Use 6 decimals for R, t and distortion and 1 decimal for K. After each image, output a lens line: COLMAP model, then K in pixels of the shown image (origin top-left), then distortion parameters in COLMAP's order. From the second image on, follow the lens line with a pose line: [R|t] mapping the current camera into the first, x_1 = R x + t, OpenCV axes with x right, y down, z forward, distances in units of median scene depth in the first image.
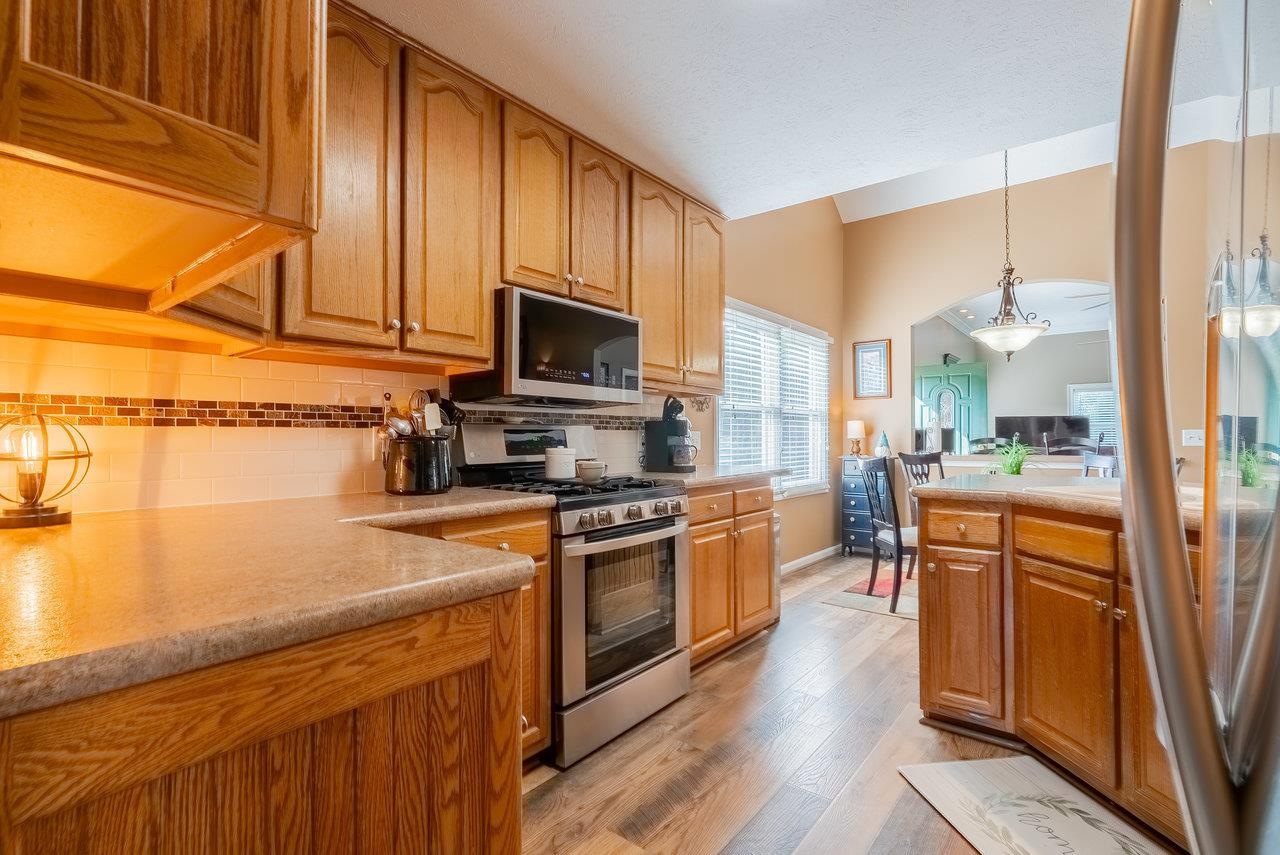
lens RADIAL K [[596.2, 0, 642.4], [0, 596.2, 433.6], [0, 0, 1]] dist [0.002110, 0.000099]
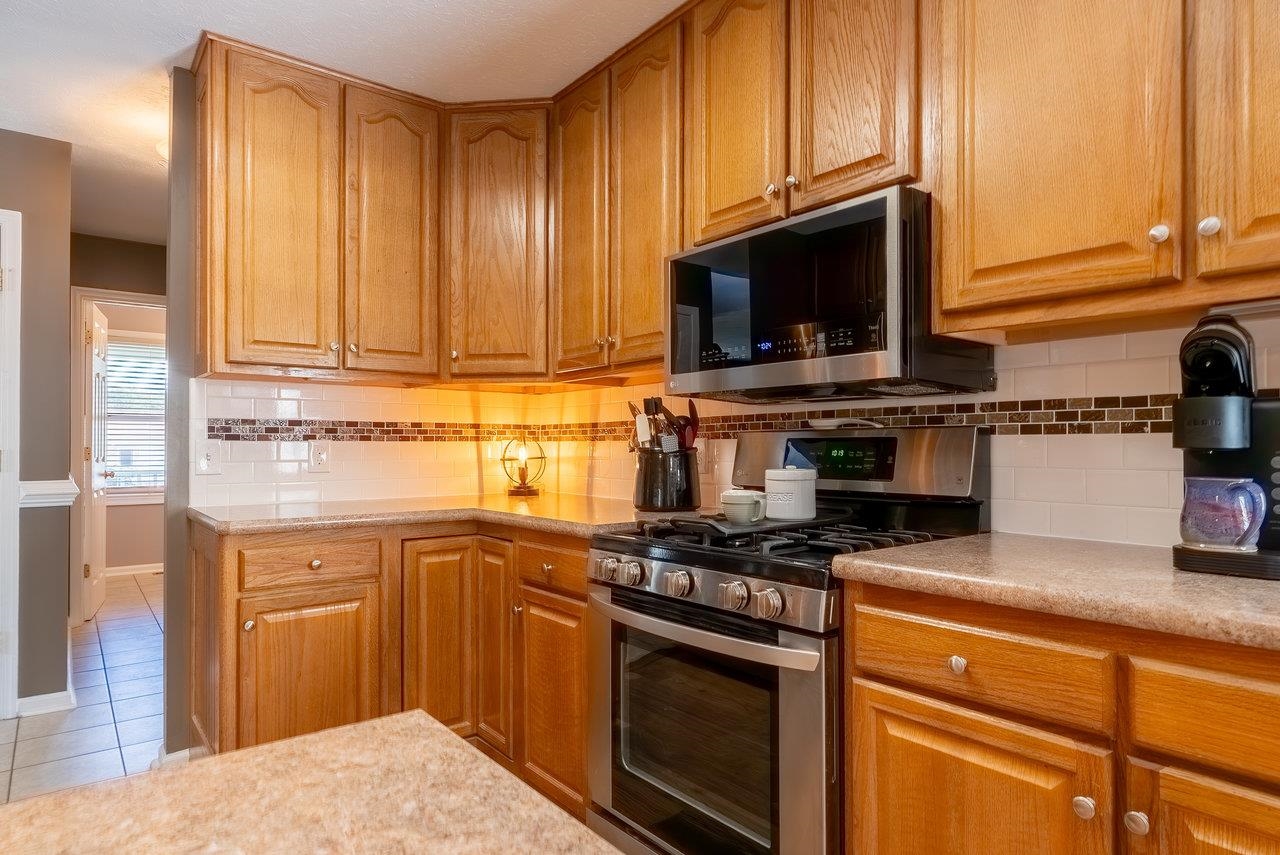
lens RADIAL K [[740.9, 0, 642.5], [0, 740.9, 434.4], [0, 0, 1]] dist [-0.023281, -0.000462]
pose [[-0.226100, -0.009389, -0.974059, 0.661565], [0.010227, 0.999876, -0.012012, -0.004078], [0.974050, -0.012677, -0.225976, 1.077822]]
